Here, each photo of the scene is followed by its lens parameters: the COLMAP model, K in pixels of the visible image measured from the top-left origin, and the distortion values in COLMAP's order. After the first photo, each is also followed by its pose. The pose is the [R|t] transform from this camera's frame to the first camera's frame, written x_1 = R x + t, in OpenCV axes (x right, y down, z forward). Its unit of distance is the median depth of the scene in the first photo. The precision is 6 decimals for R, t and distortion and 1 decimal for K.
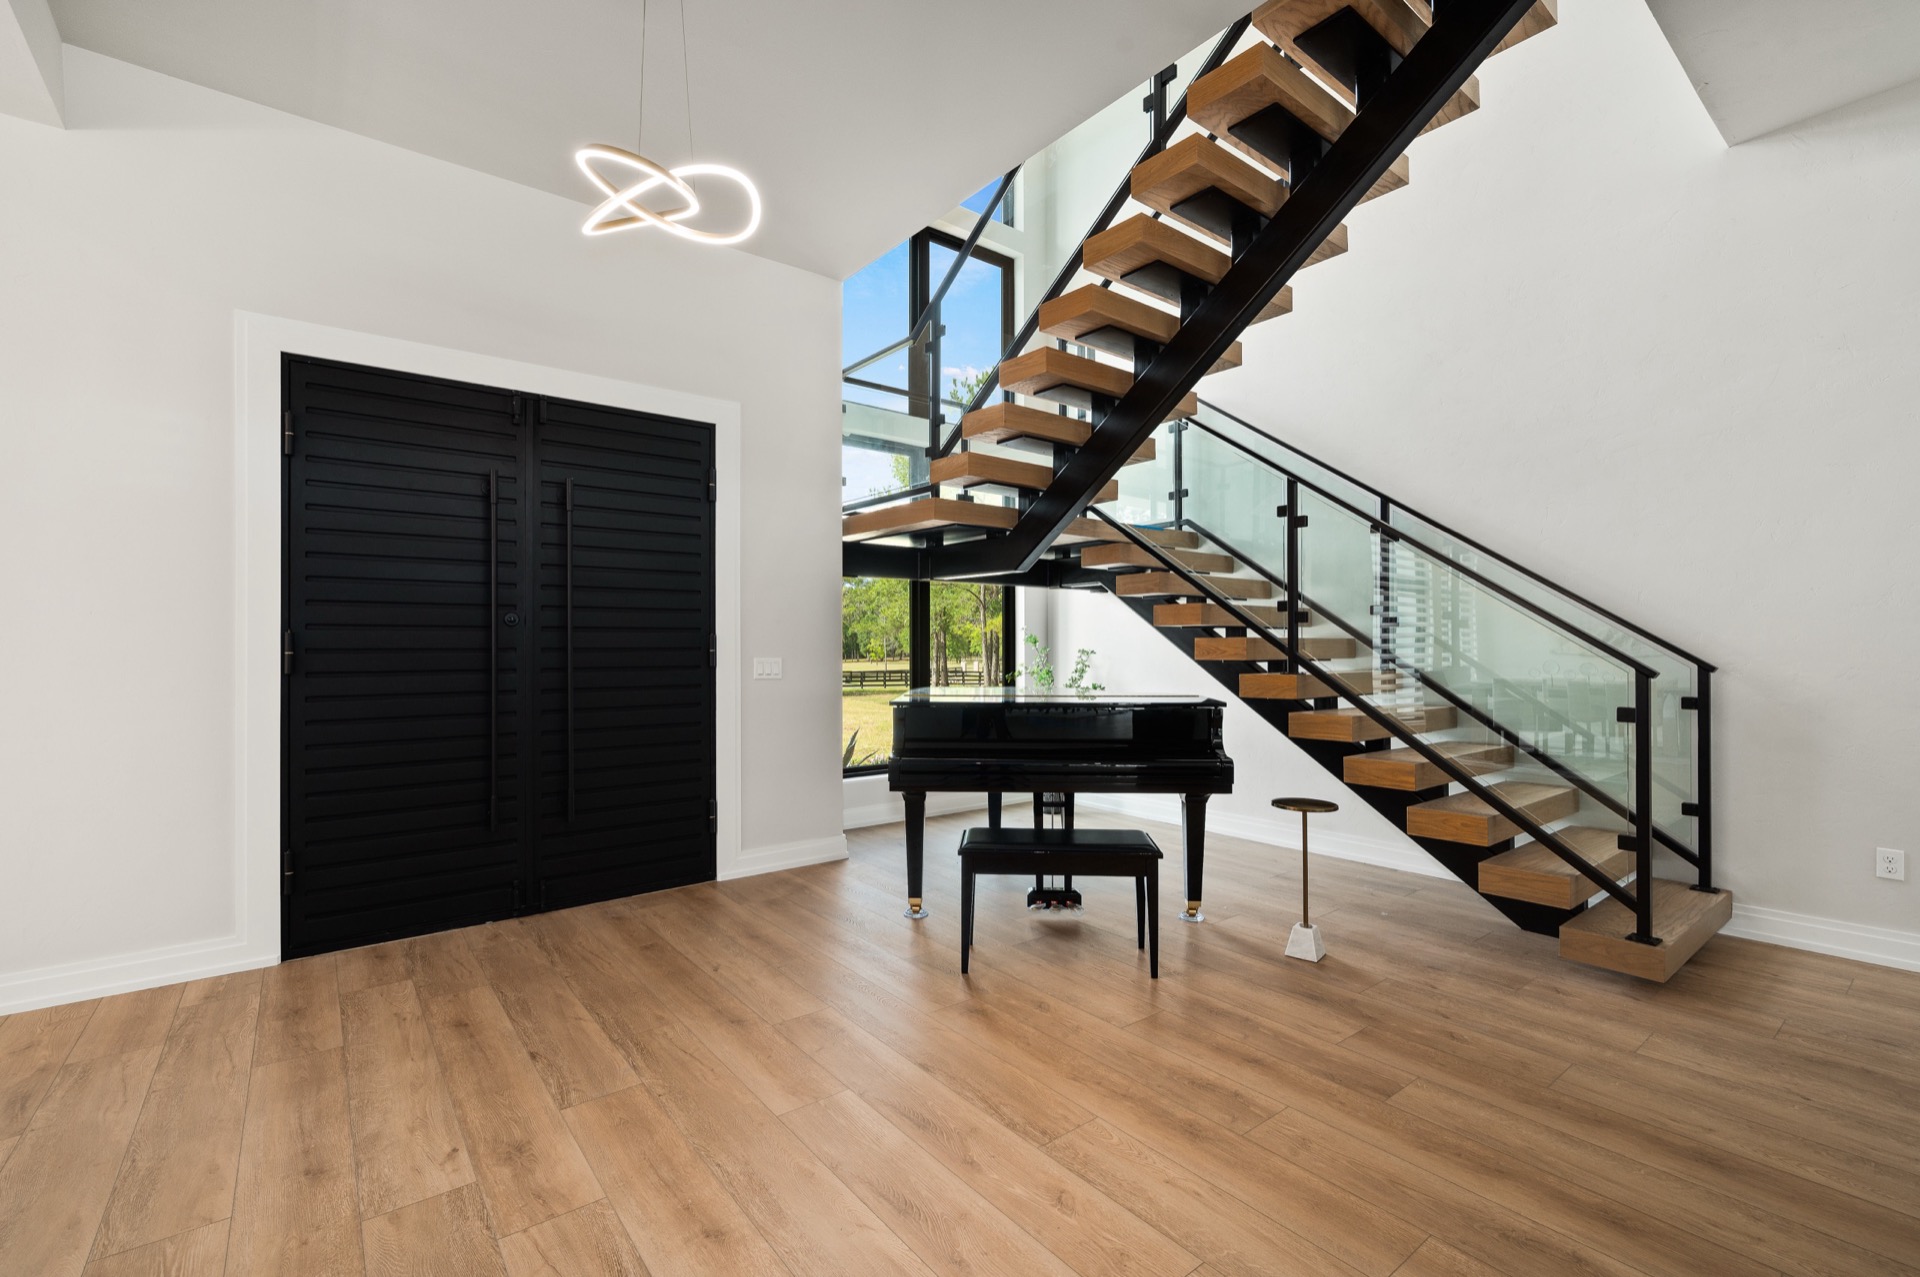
lens RADIAL K [[825.1, 0, 959.4], [0, 825.1, 636.2], [0, 0, 1]] dist [0.001997, 0.000360]
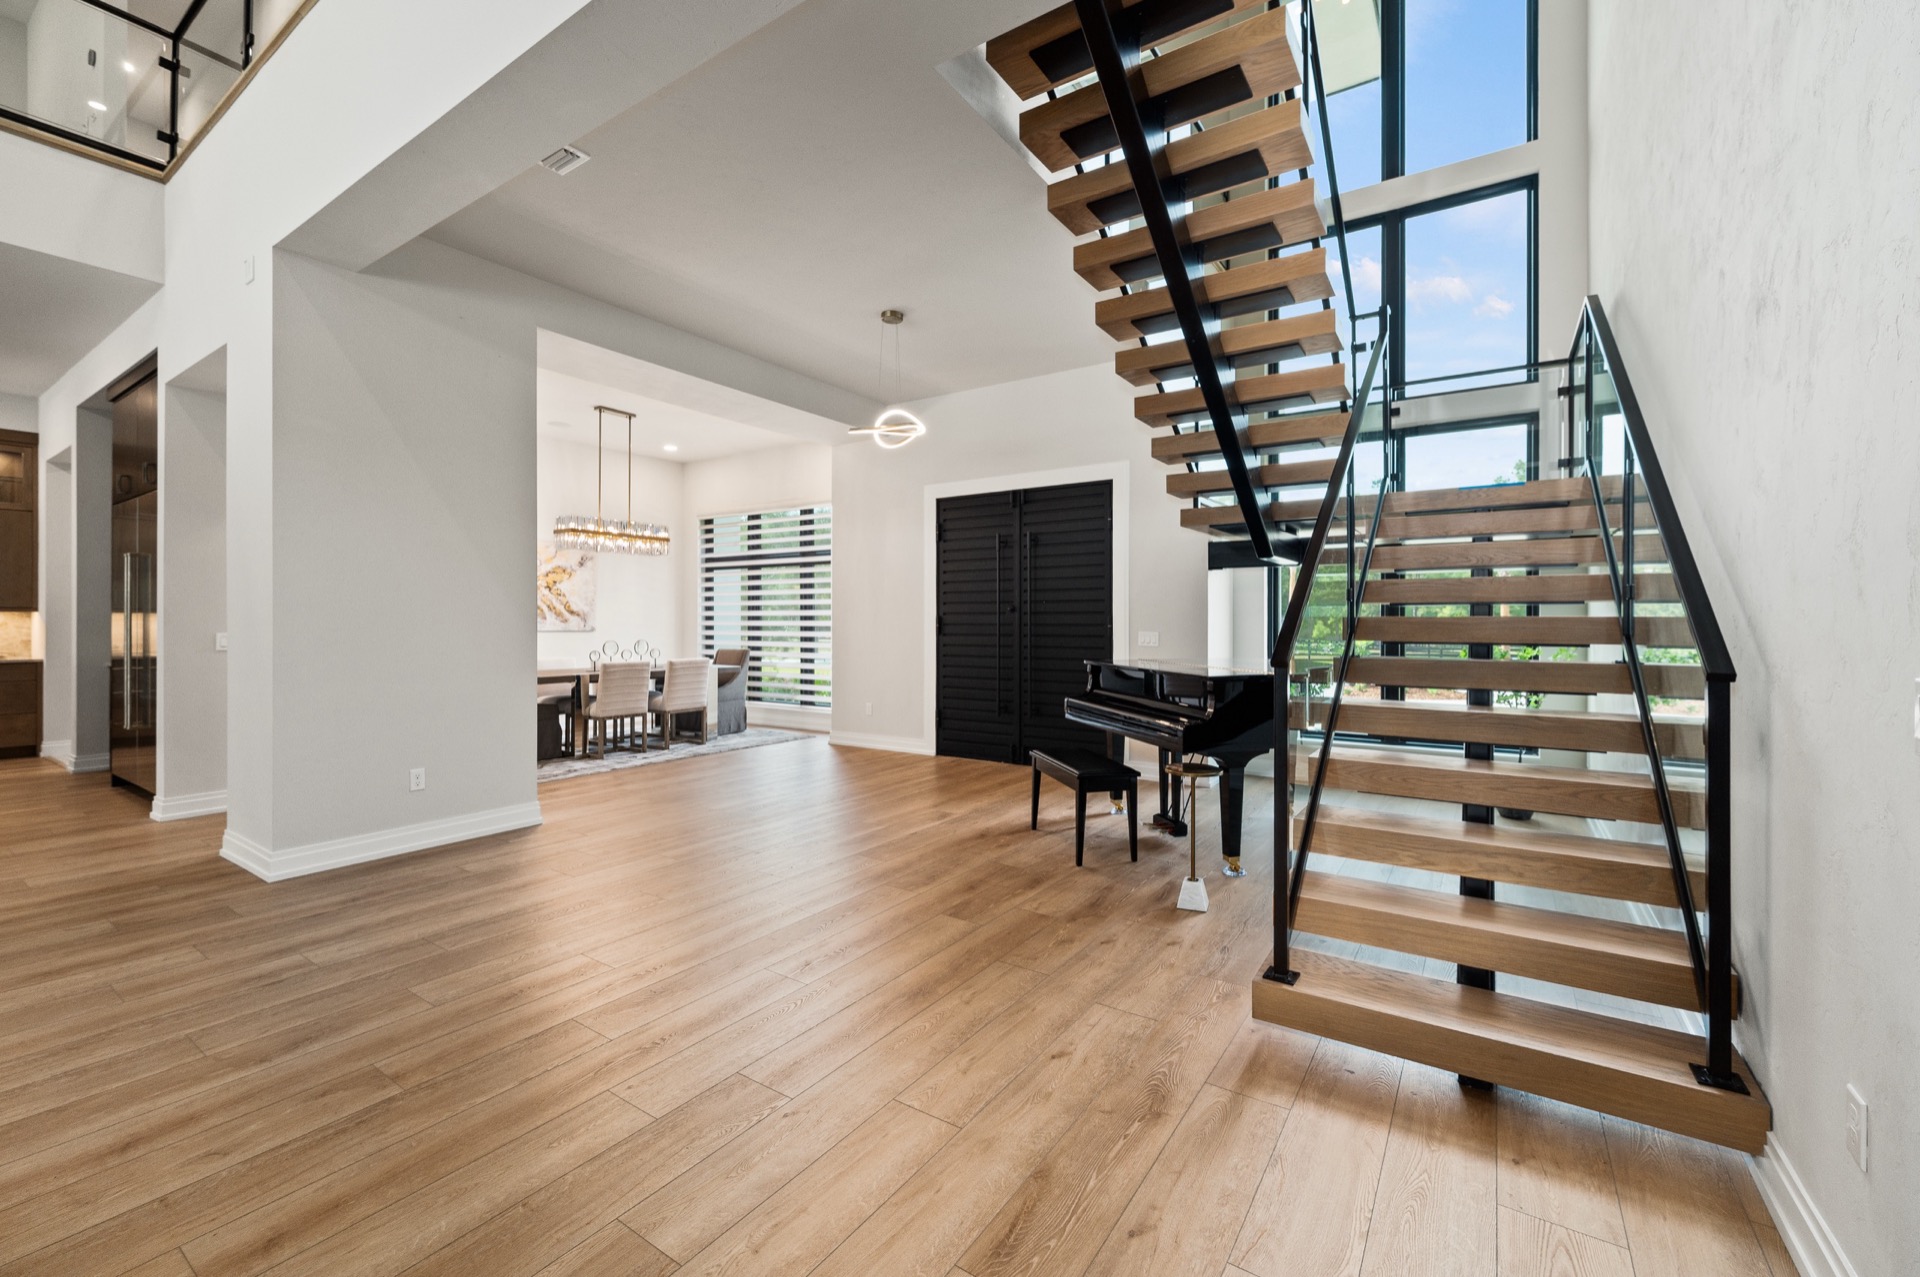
lens RADIAL K [[759.1, 0, 964.3], [0, 759.1, 628.1], [0, 0, 1]] dist [0.002921, 0.000075]
pose [[0.308311, 0.004989, -0.951273, 1.448419], [-0.002679, 0.999987, 0.004376, 0.019439], [0.951282, 0.001200, 0.308320, 0.465732]]
